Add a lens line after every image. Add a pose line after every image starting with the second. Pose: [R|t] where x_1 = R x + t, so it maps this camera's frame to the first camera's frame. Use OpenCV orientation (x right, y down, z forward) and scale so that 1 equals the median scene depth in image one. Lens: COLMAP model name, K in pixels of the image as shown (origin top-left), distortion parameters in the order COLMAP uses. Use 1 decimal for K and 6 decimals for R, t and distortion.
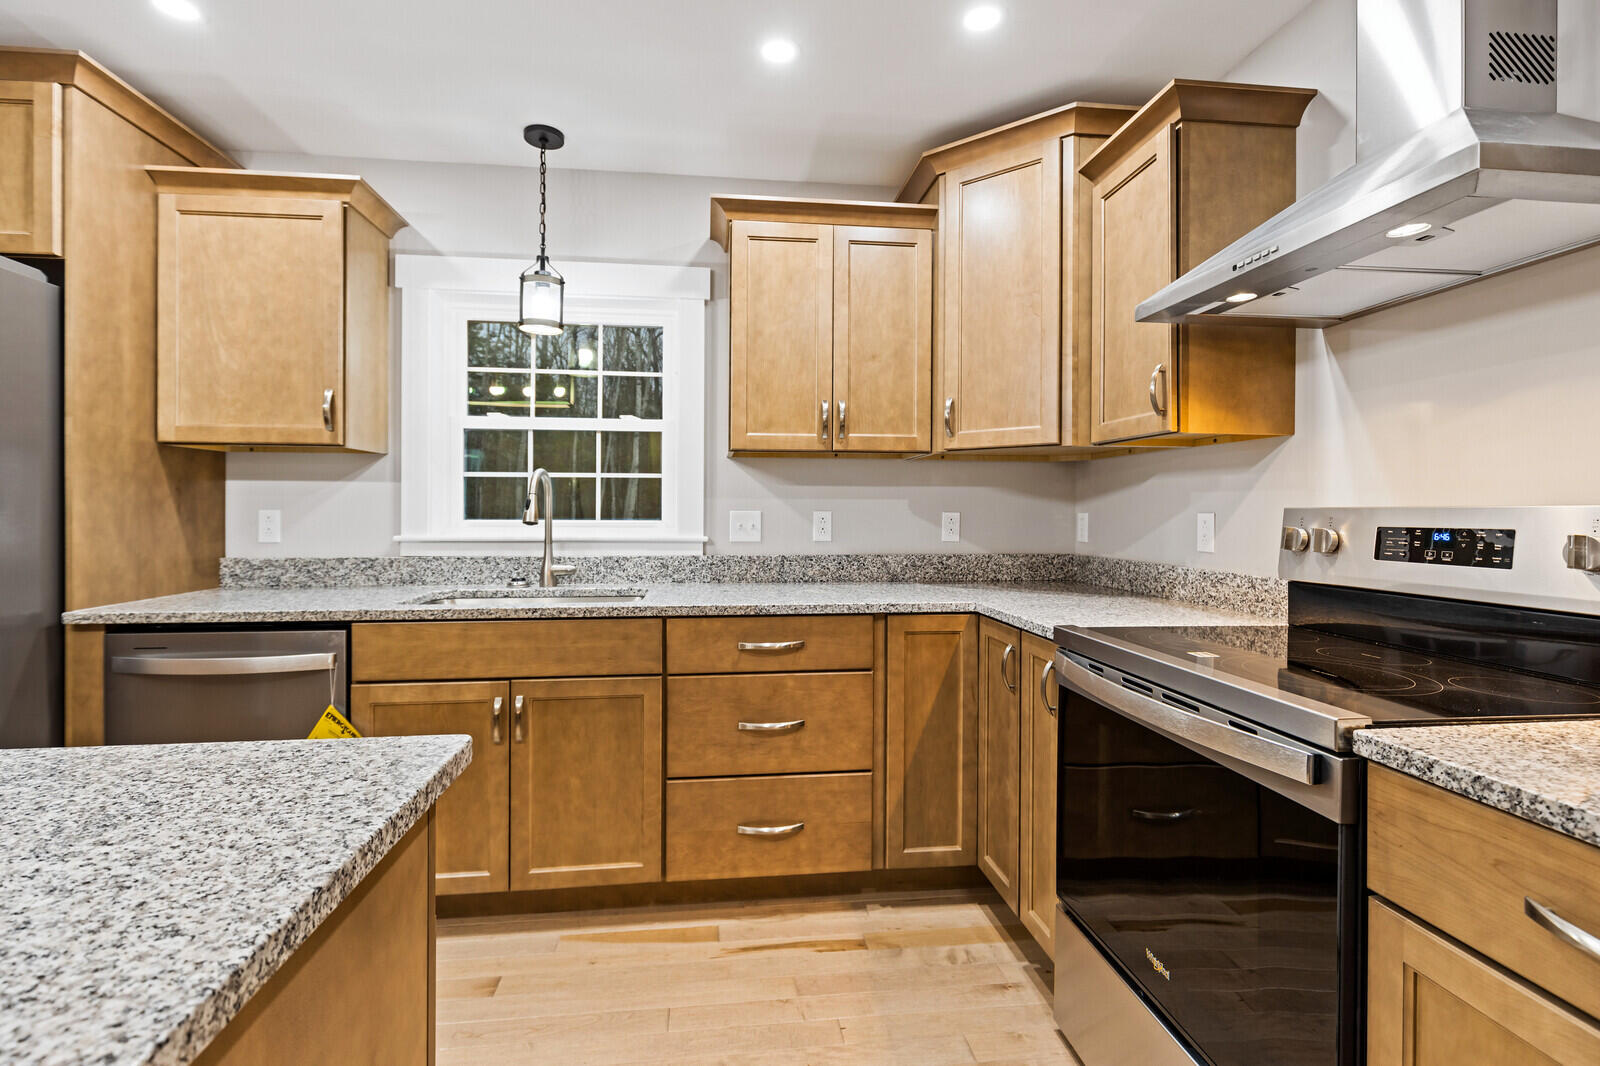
lens RADIAL K [[727.6, 0, 788.5], [0, 727.6, 508.6], [0, 0, 1]] dist [-0.002557, -0.000288]
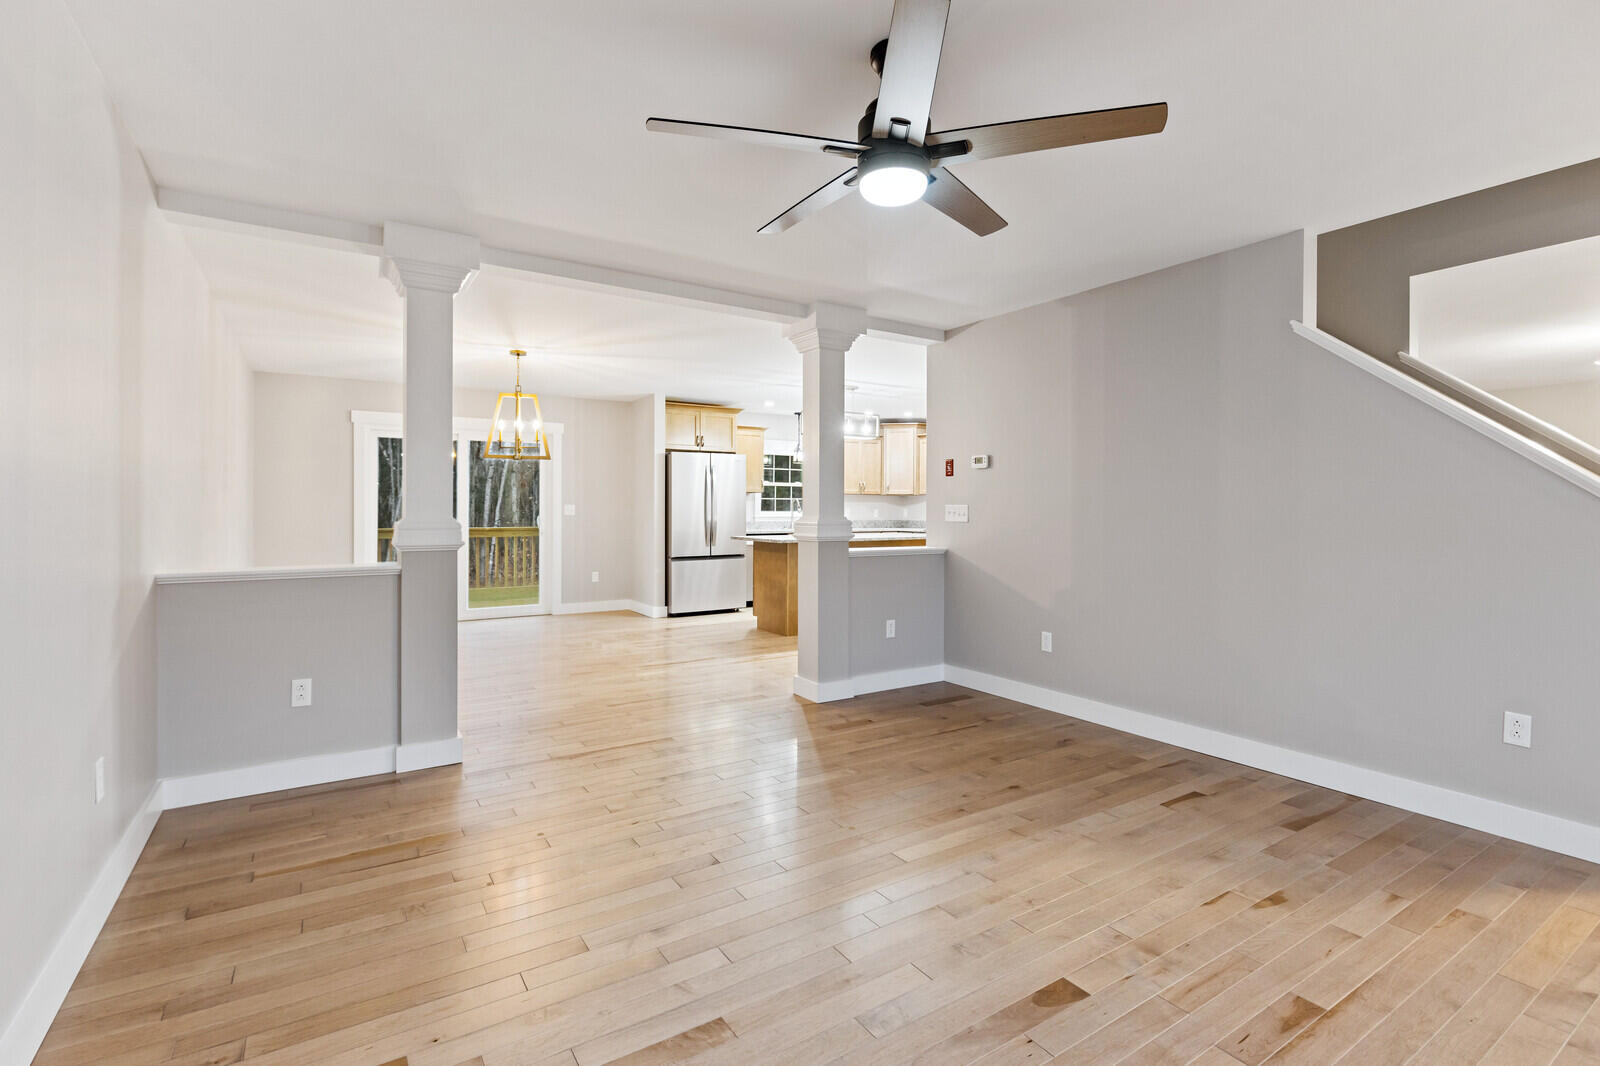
lens RADIAL K [[727.6, 0, 793.8], [0, 727.6, 511.6], [0, 0, 1]] dist [-0.002557, -0.000288]
pose [[0.897770, -0.001857, 0.440461, -2.259622], [-0.002100, 0.999962, 0.008496, -0.016999], [-0.440459, -0.008552, 0.897732, -2.711893]]
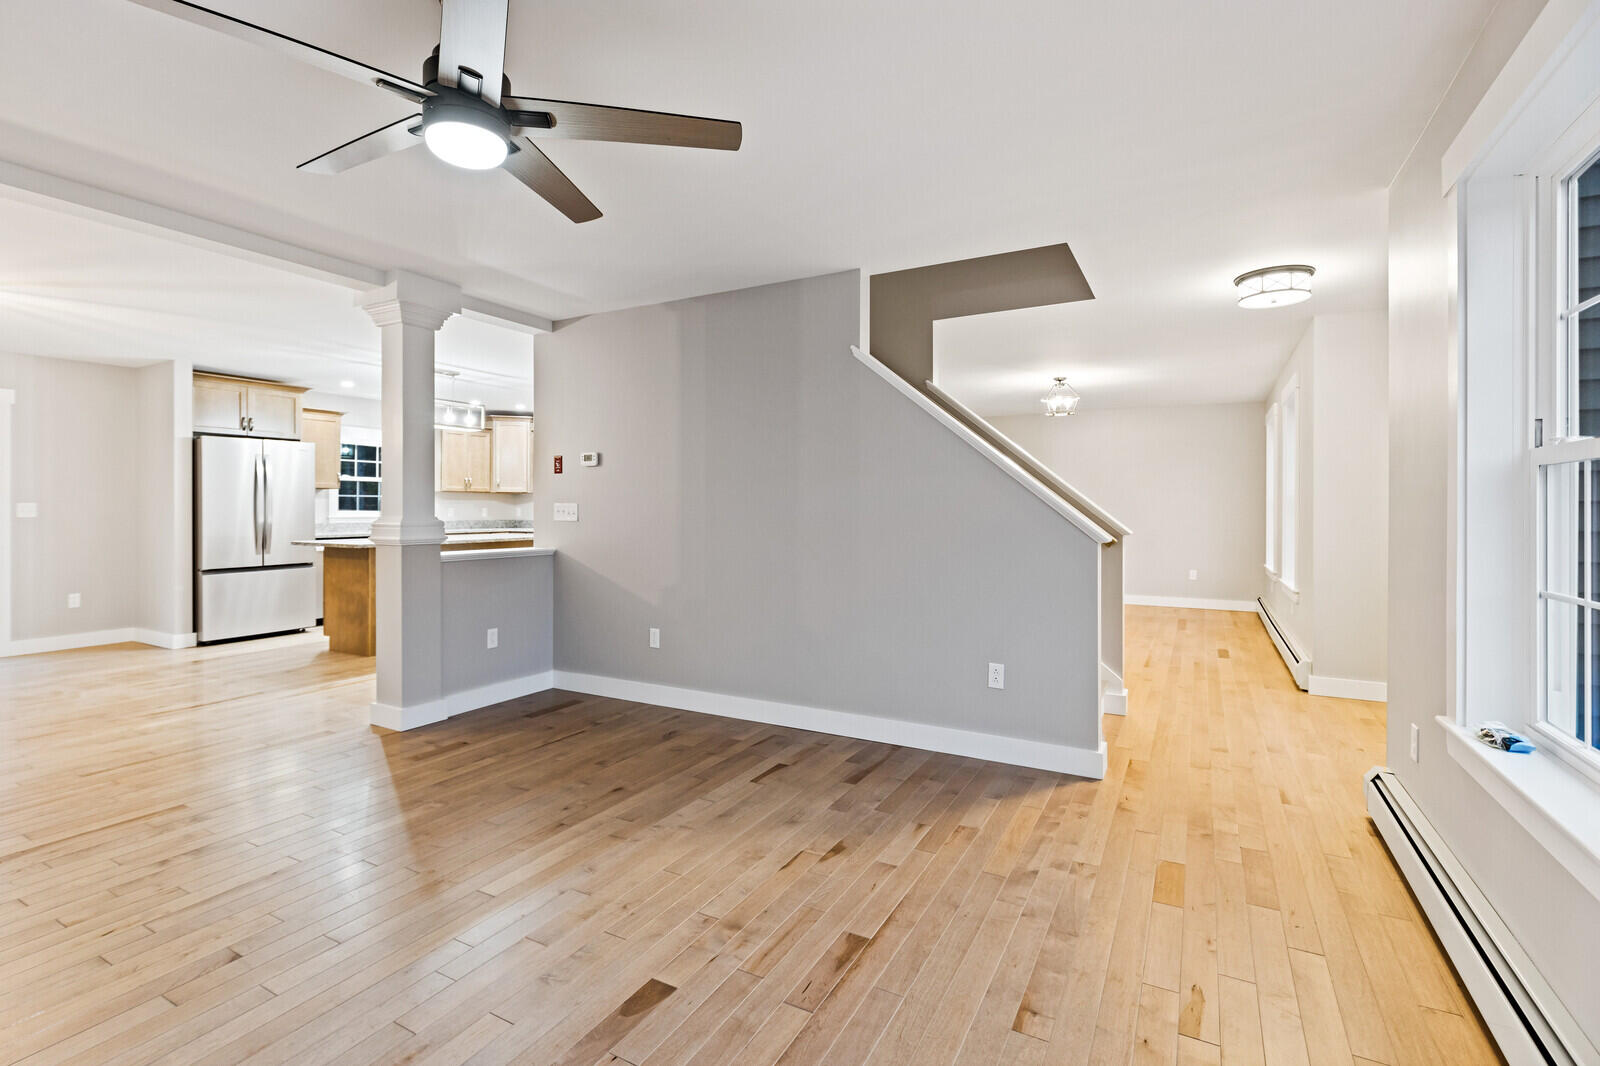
lens RADIAL K [[727.6, 0, 784.3], [0, 727.6, 511.5], [0, 0, 1]] dist [-0.002557, -0.000288]
pose [[0.584109, -0.006090, 0.811652, -2.191277], [-0.002431, 0.999954, 0.009253, -0.017988], [-0.811672, -0.007377, 0.584068, -2.707589]]
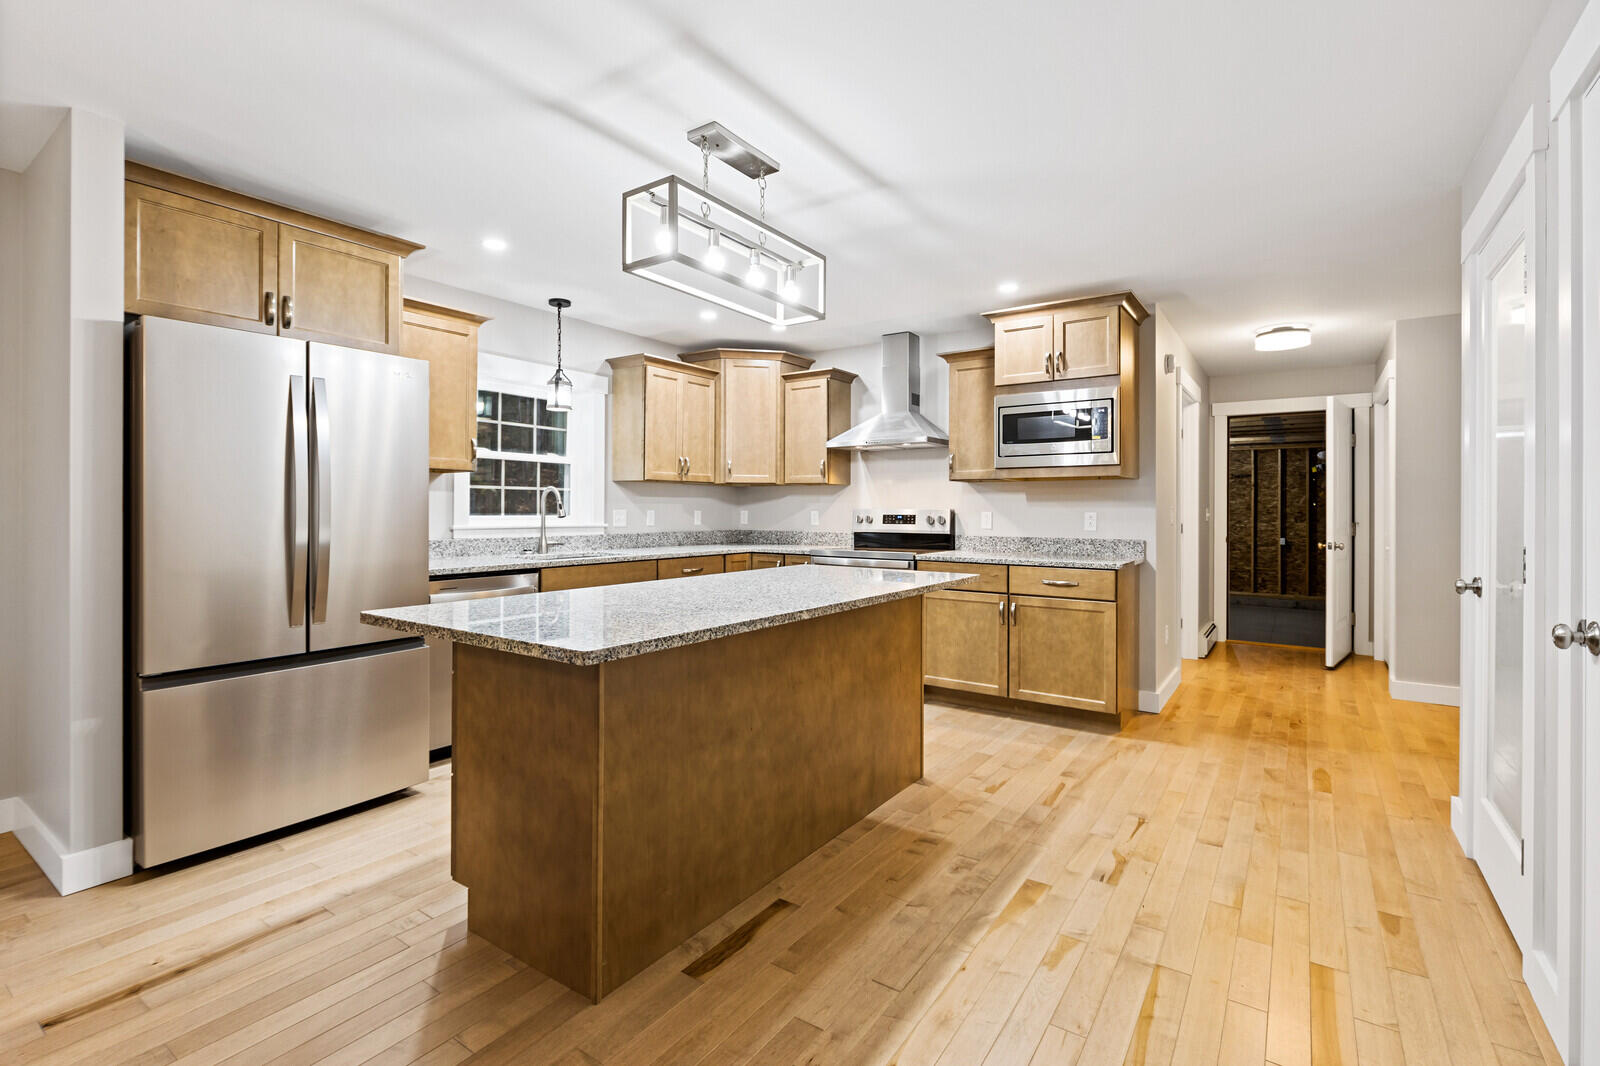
lens RADIAL K [[727.6, 0, 793.2], [0, 727.6, 508.8], [0, 0, 1]] dist [-0.002557, -0.000288]
pose [[0.665396, -0.000025, 0.746490, -1.404227], [-0.003020, 0.999992, 0.002726, -0.007540], [-0.746484, -0.004069, 0.665391, -0.682583]]
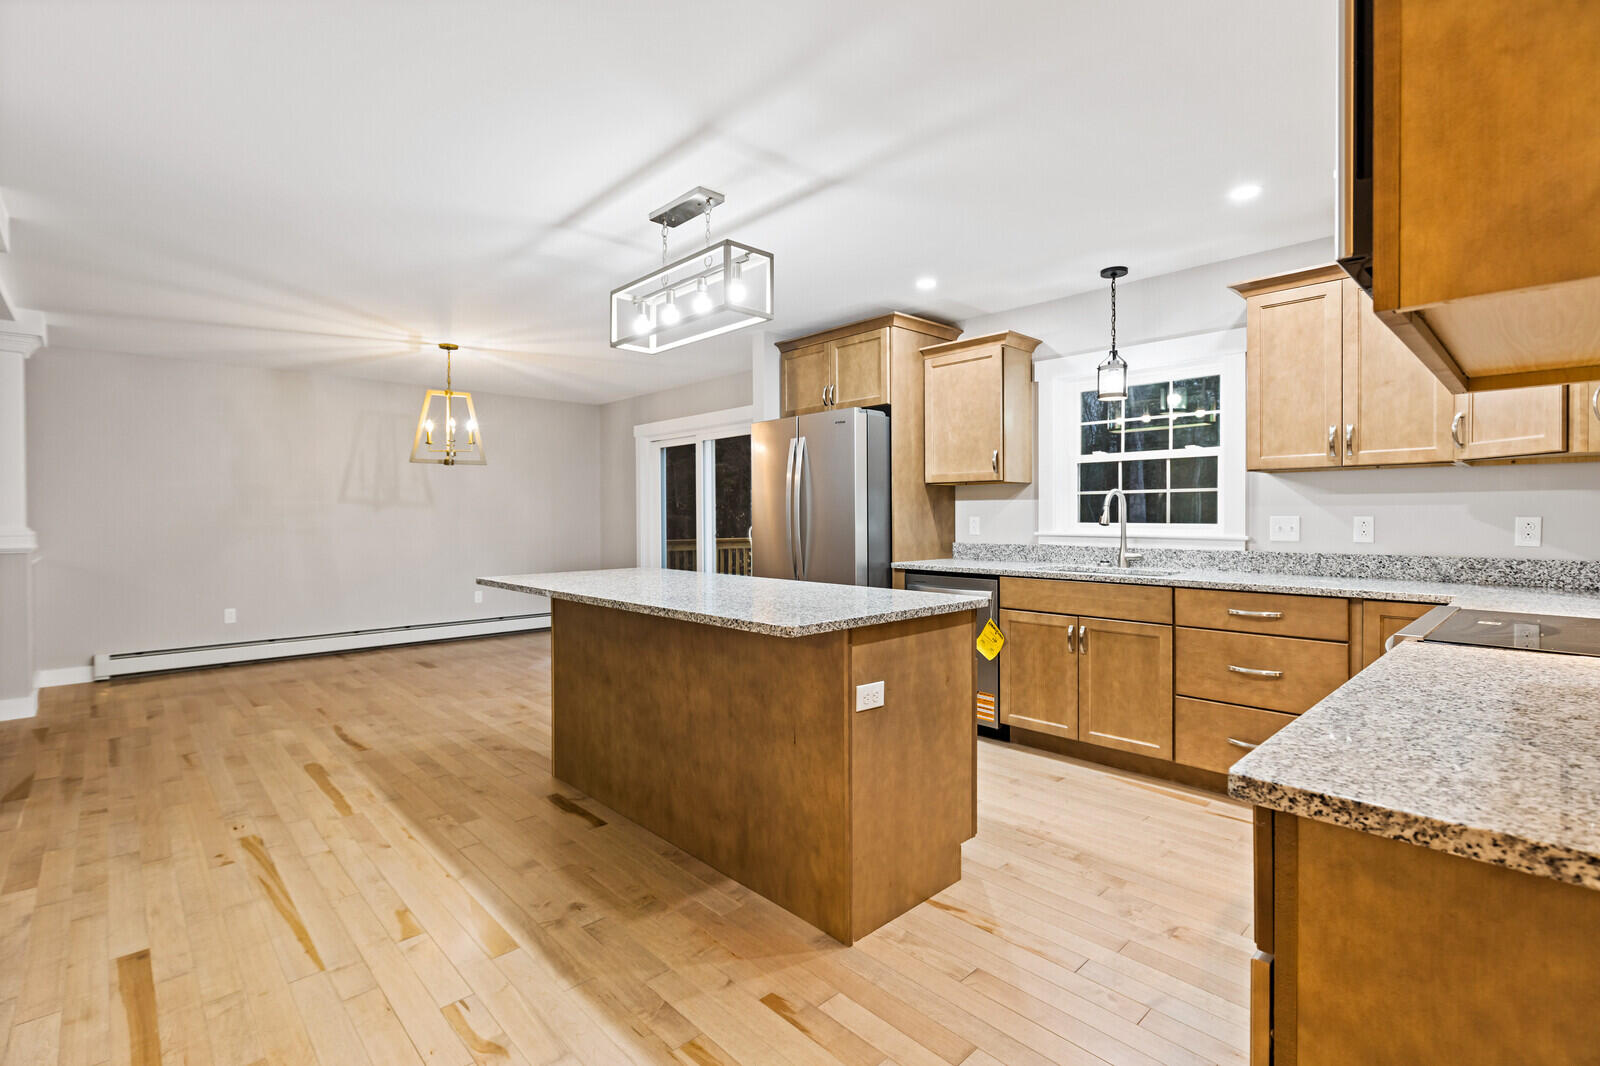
lens RADIAL K [[727.6, 0, 794.5], [0, 727.6, 527.4], [0, 0, 1]] dist [-0.002557, -0.000288]
pose [[0.598296, 0.008020, -0.801235, 0.529264], [0.006414, 0.999870, 0.014798, -0.001772], [0.801250, -0.013992, 0.598167, -0.496713]]
